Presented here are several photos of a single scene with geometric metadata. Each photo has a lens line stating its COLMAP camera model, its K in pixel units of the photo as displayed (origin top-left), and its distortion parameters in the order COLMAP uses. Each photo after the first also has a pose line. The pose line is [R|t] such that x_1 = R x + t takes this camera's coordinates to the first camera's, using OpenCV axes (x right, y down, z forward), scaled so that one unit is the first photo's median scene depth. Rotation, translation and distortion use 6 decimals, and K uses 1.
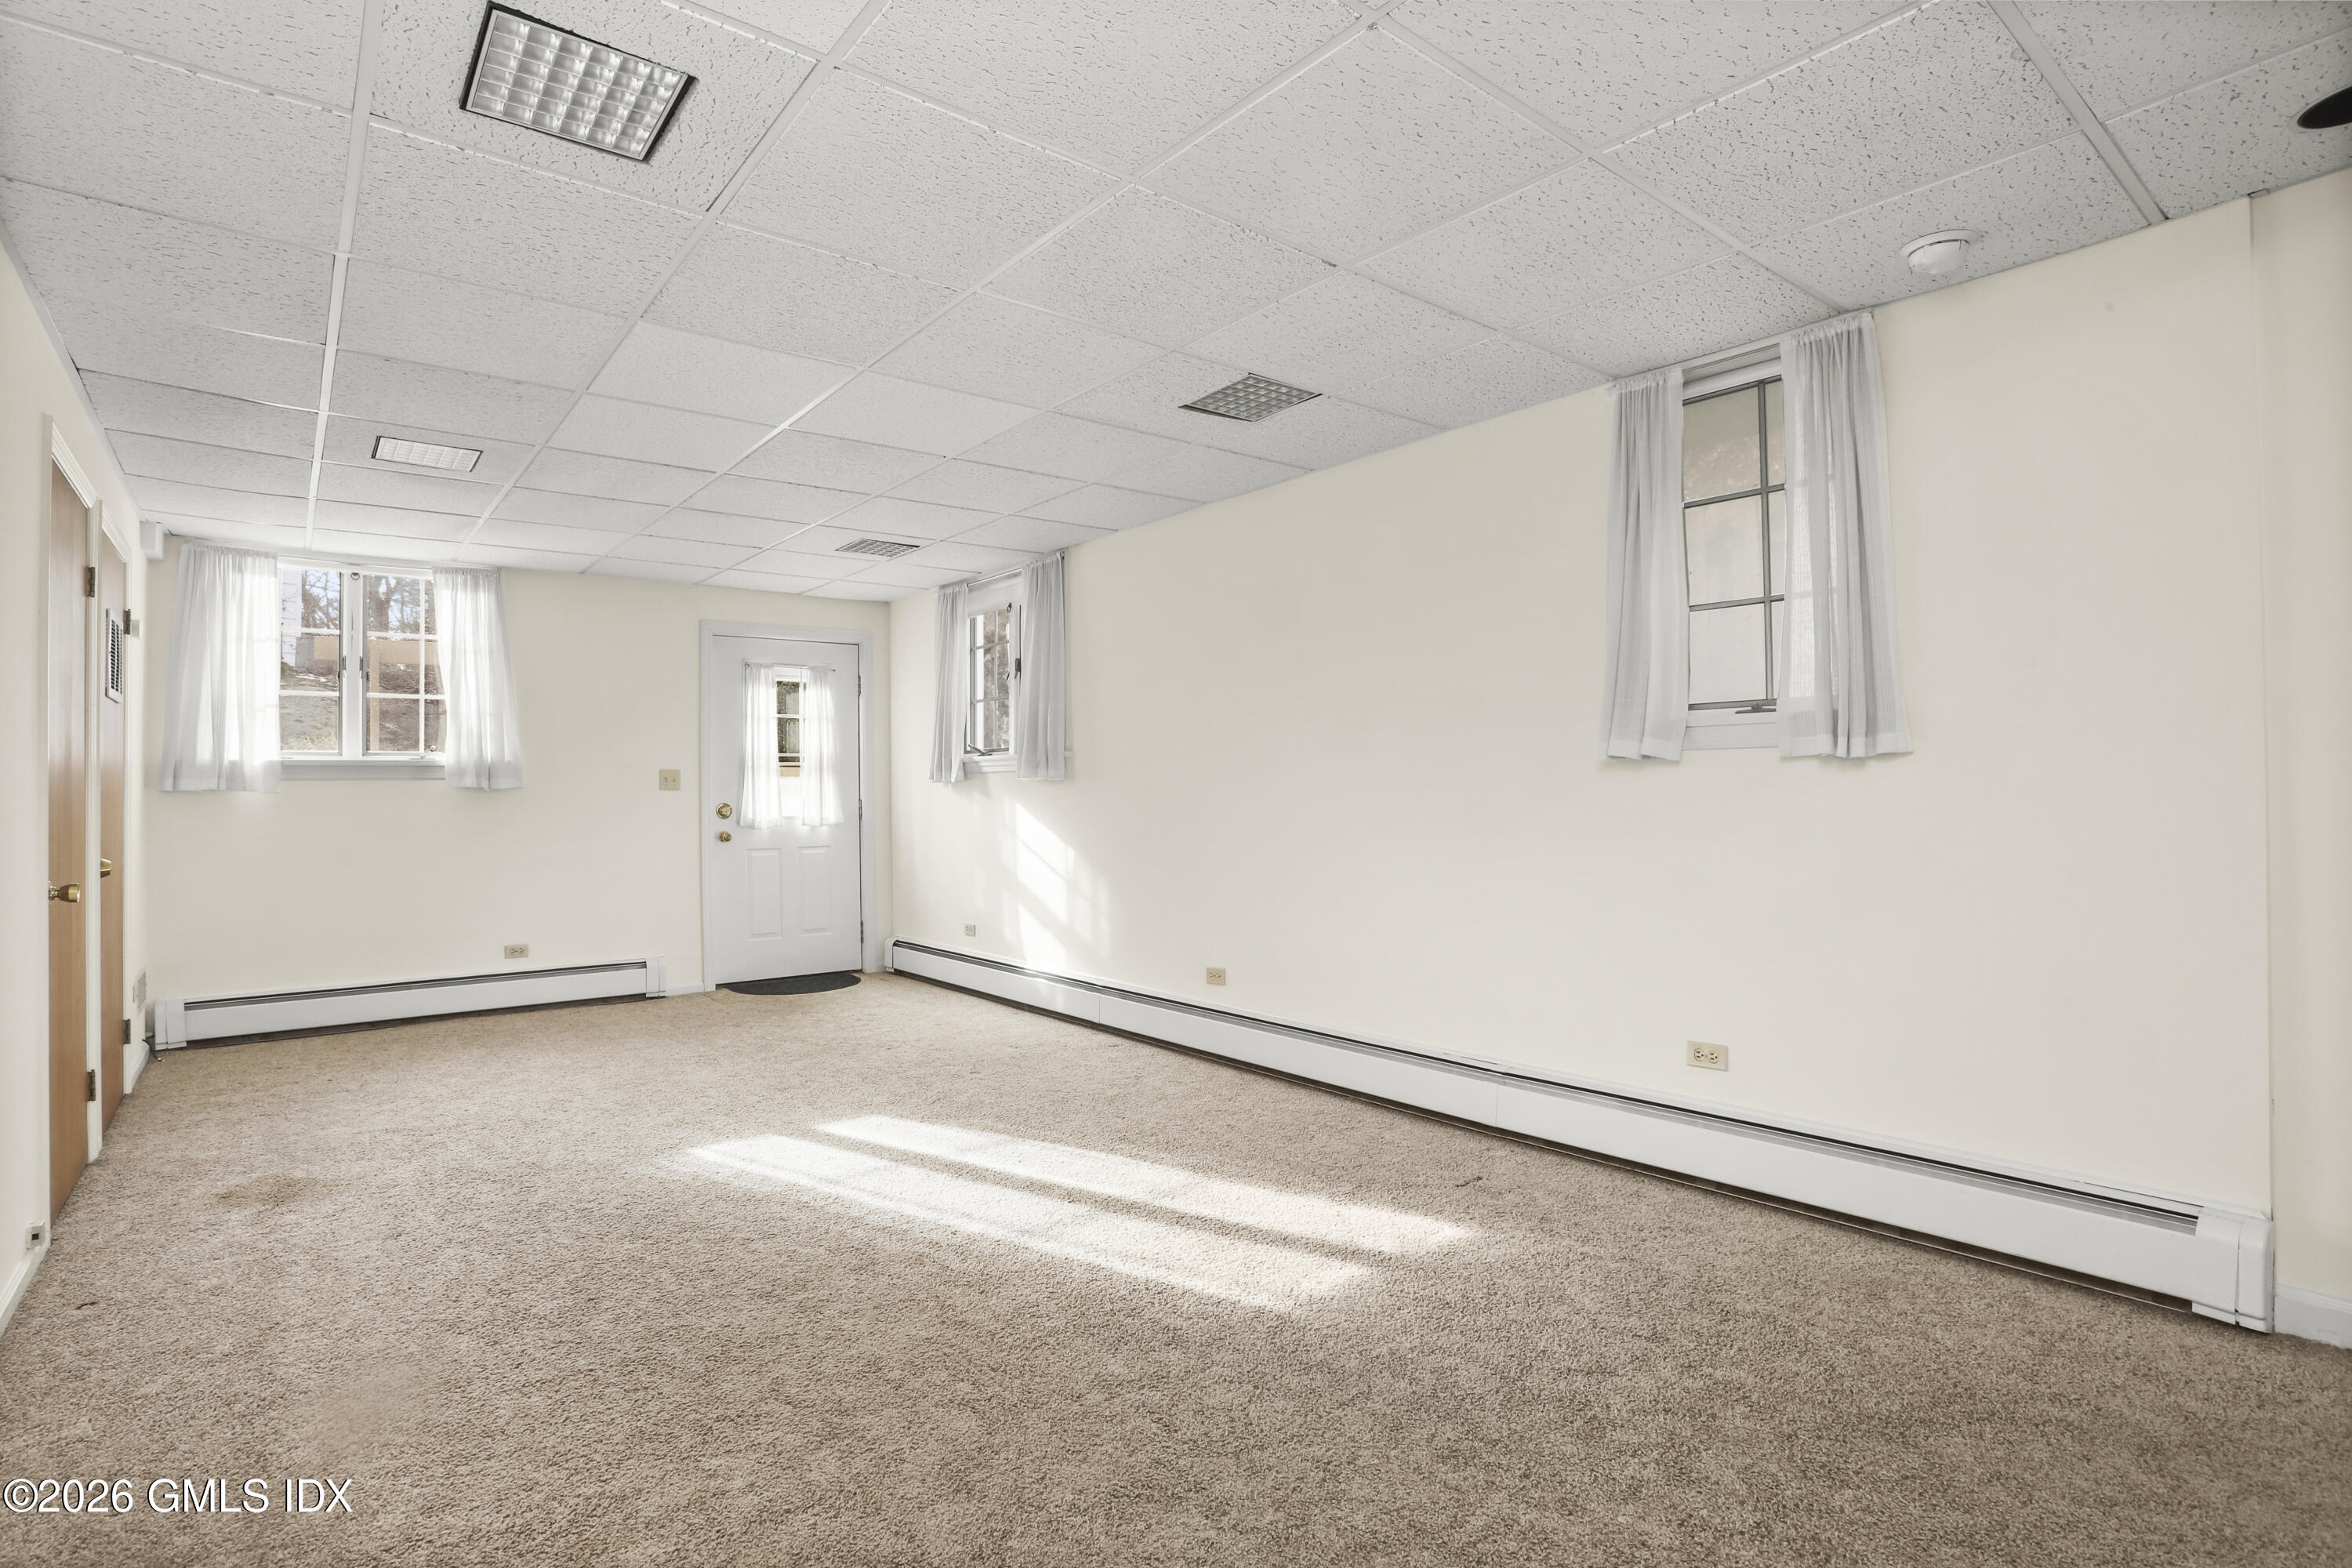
lens RADIAL K [[1157.3, 0, 1137.1], [0, 1157.3, 787.8], [0, 0, 1]] dist [-0.073075, 0.031795]
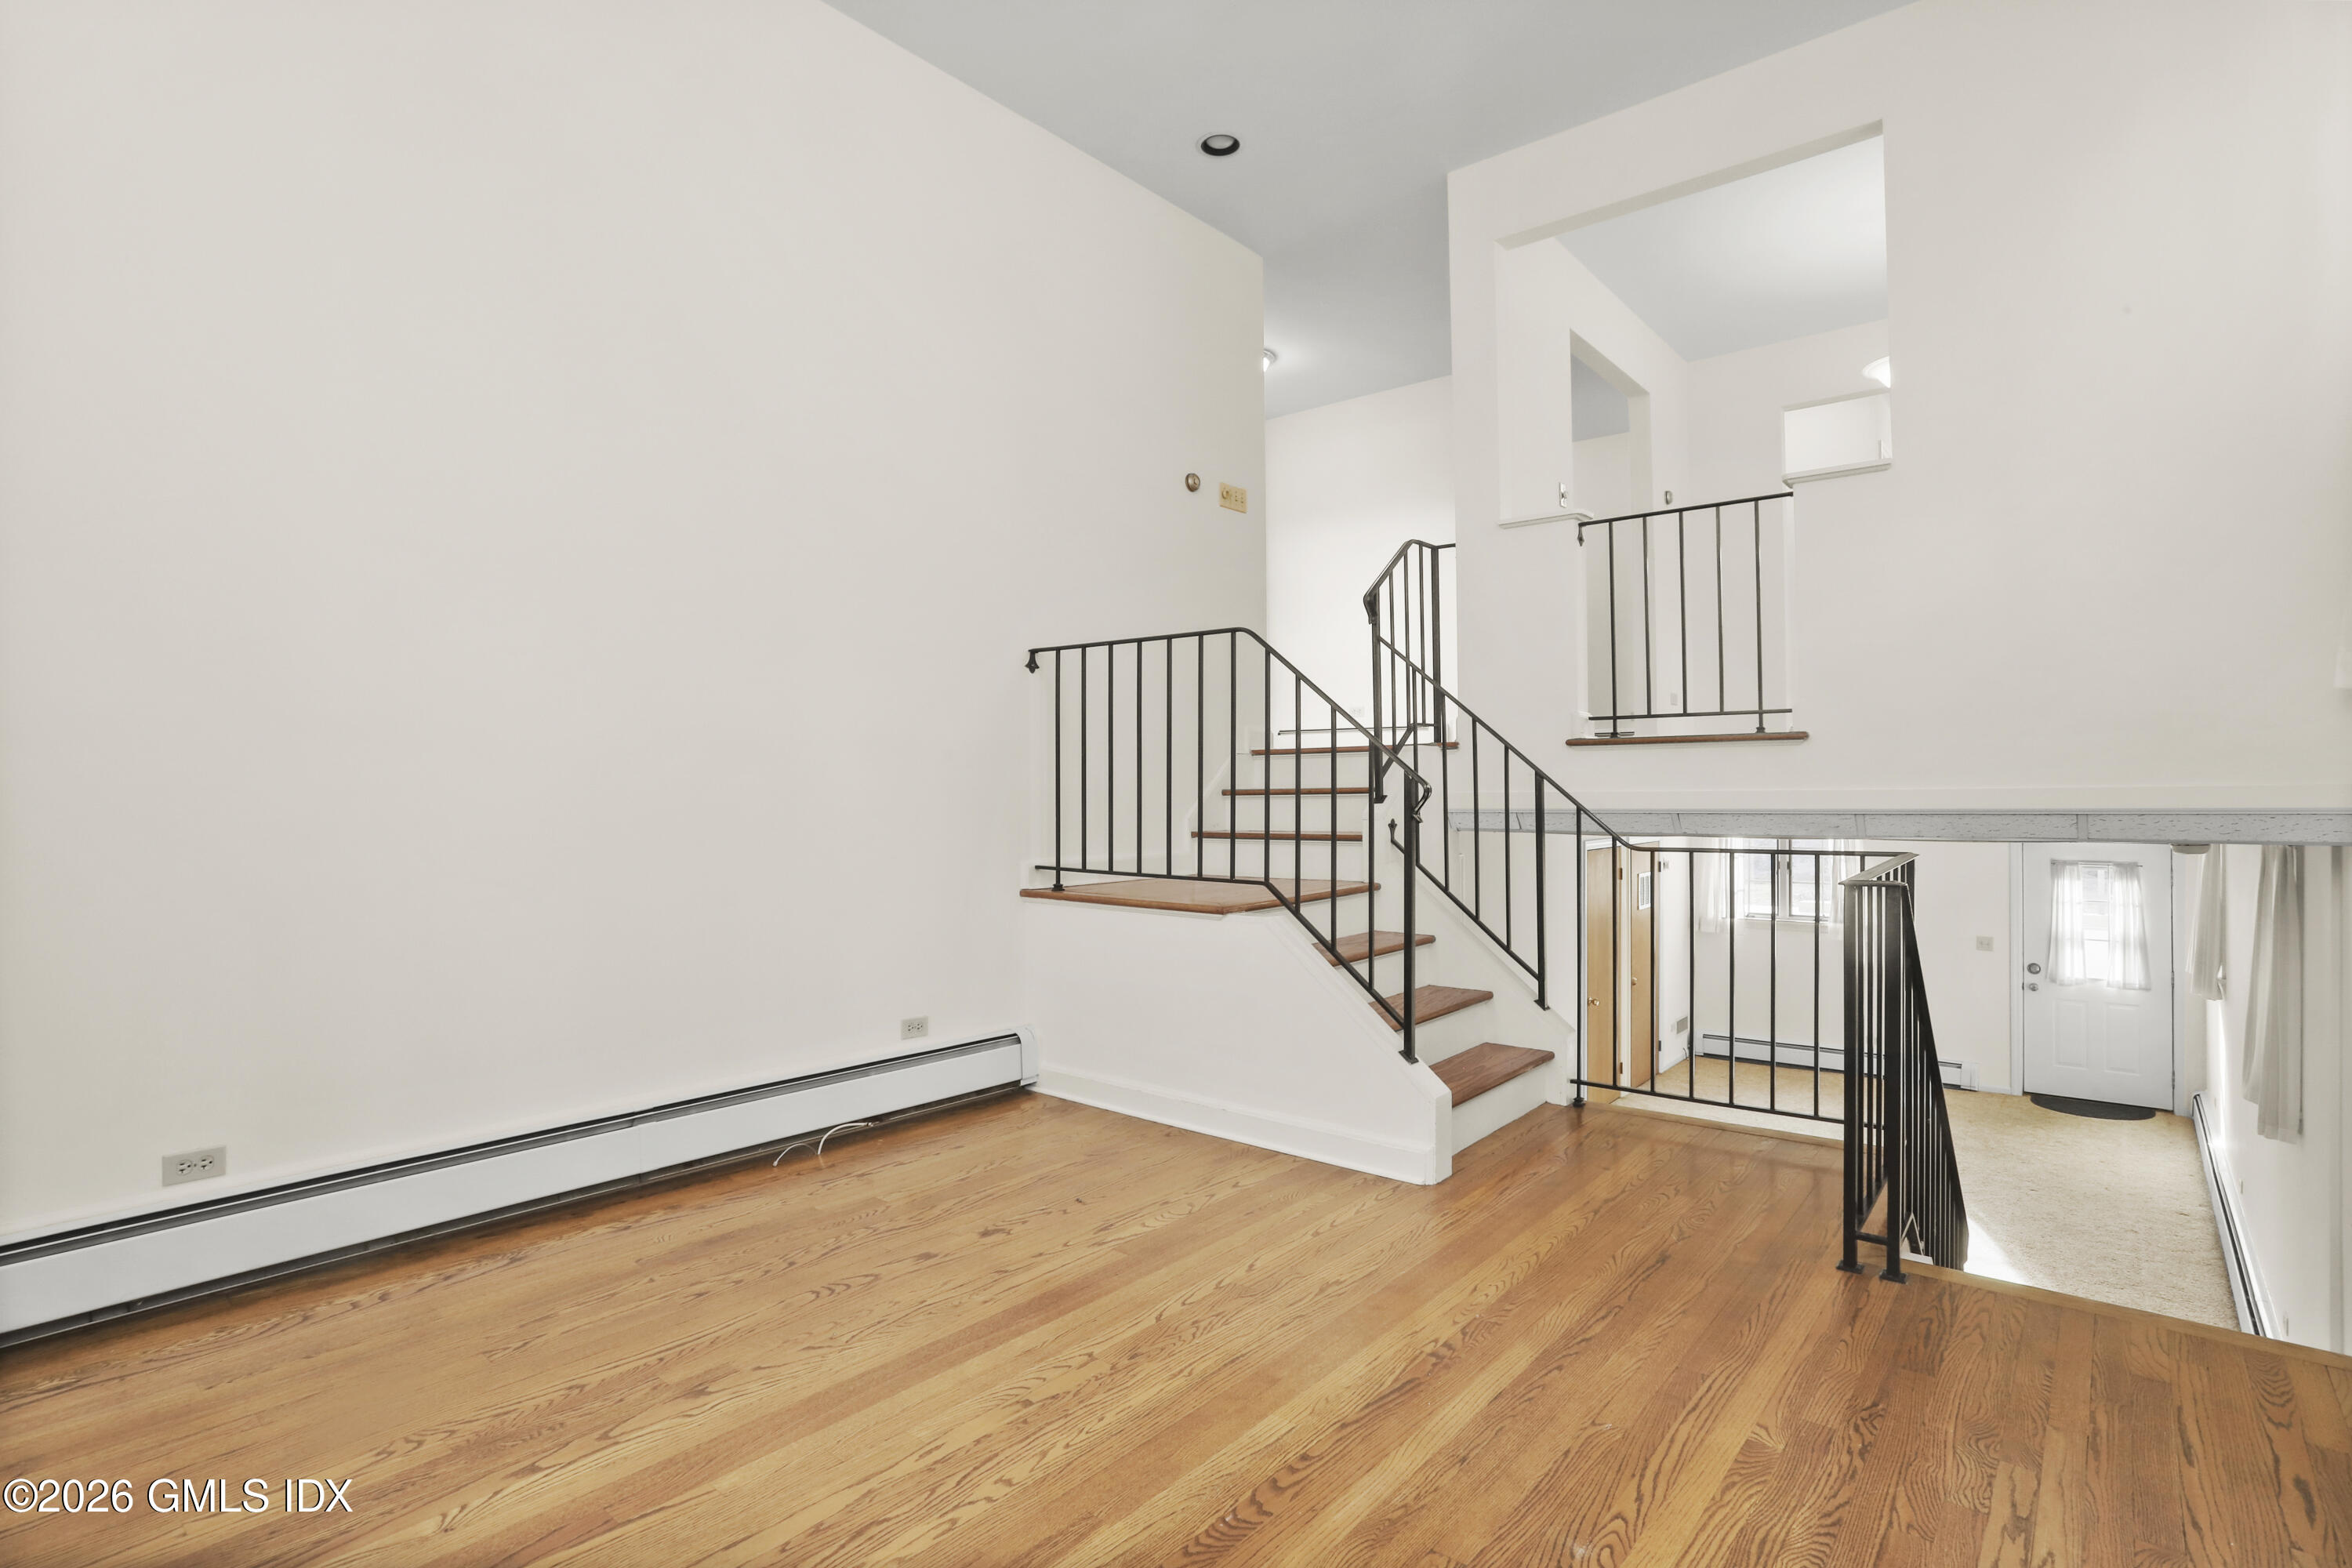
lens RADIAL K [[1157.3, 0, 1137.1], [0, 1157.3, 787.8], [0, 0, 1]] dist [-0.073075, 0.031795]
pose [[0.196349, 0.005939, -0.980516, 0.963872], [0.005834, 0.999957, 0.007225, -0.275414], [0.980517, -0.007138, 0.196306, -0.418497]]
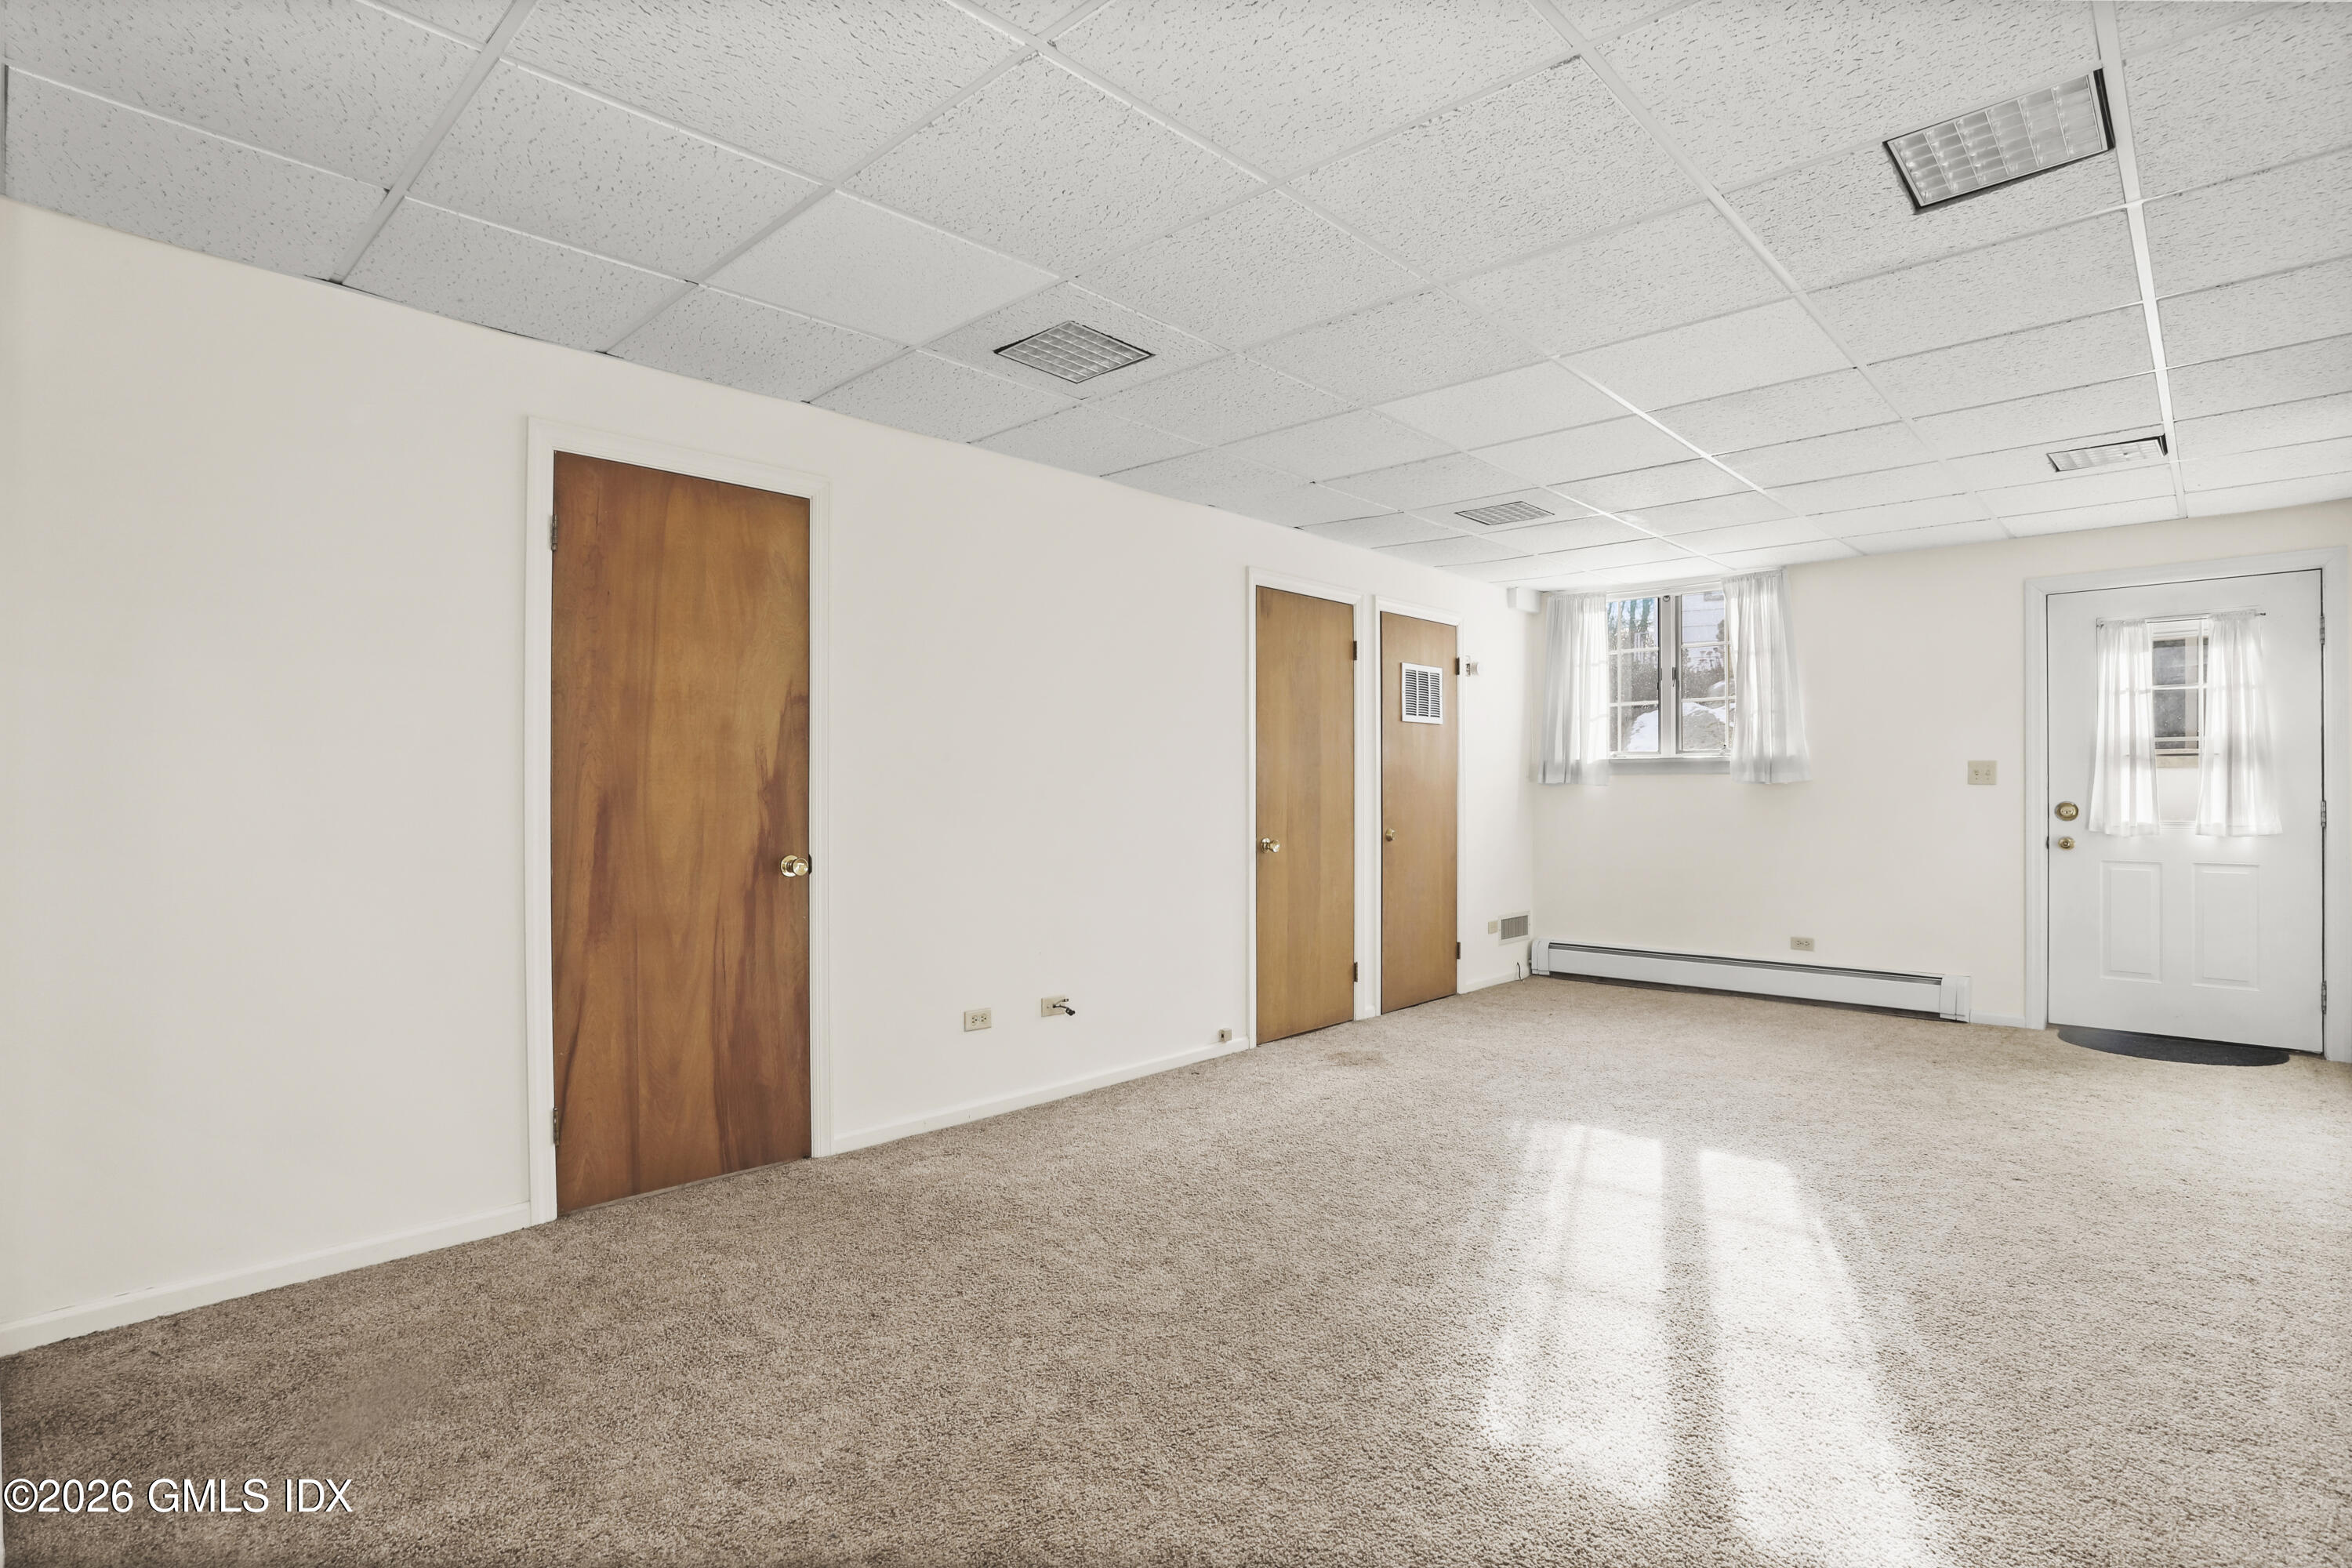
lens RADIAL K [[1157.3, 0, 1137.1], [0, 1157.3, 787.8], [0, 0, 1]] dist [-0.073075, 0.031795]
pose [[0.140343, 0.009548, -0.990057, 0.419053], [0.000243, 0.999953, 0.009678, -0.005086], [0.990103, -0.001599, 0.140334, 0.312481]]
